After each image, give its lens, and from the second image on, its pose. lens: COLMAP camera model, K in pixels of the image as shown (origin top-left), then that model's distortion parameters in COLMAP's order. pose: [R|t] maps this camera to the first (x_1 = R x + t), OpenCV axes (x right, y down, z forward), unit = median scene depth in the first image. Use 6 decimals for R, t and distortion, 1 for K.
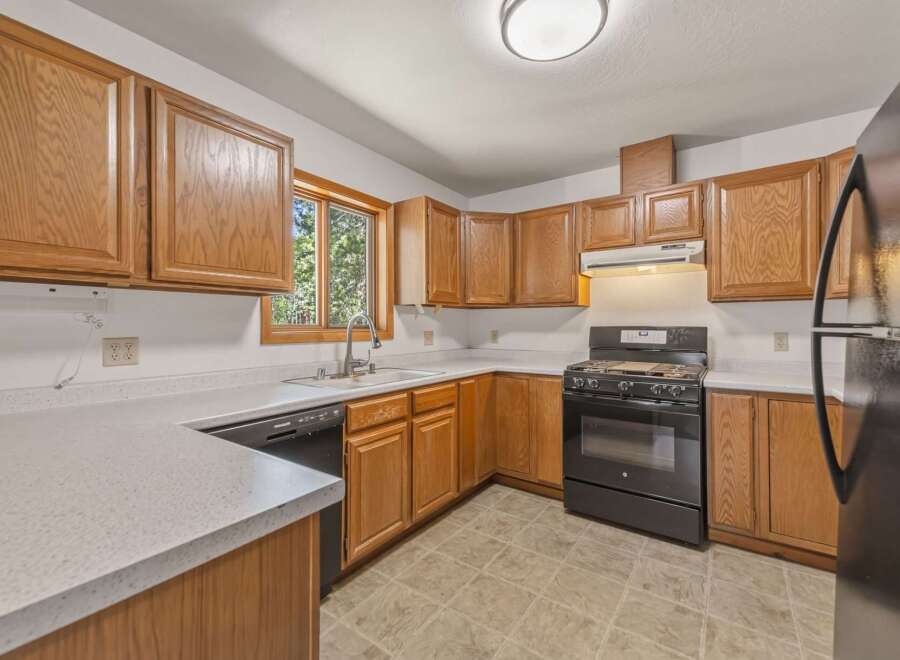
lens RADIAL K [[389.4, 0, 452.6], [0, 389.4, 329.2], [0, 0, 1]] dist [0.002782, -0.000185]
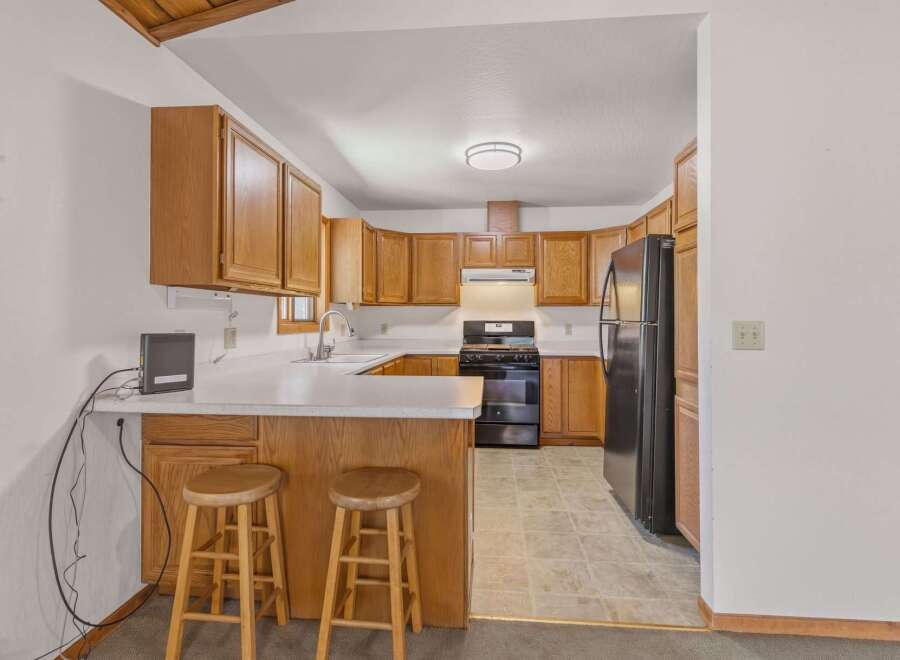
lens RADIAL K [[452.3, 0, 450.0], [0, 452.3, 330.0], [0, 0, 1]] dist [0.000410, -0.000130]
pose [[0.868423, -0.008457, 0.495752, -0.579605], [0.002290, 0.999912, 0.013047, 0.005902], [-0.495819, -0.010195, 0.868366, -0.457081]]
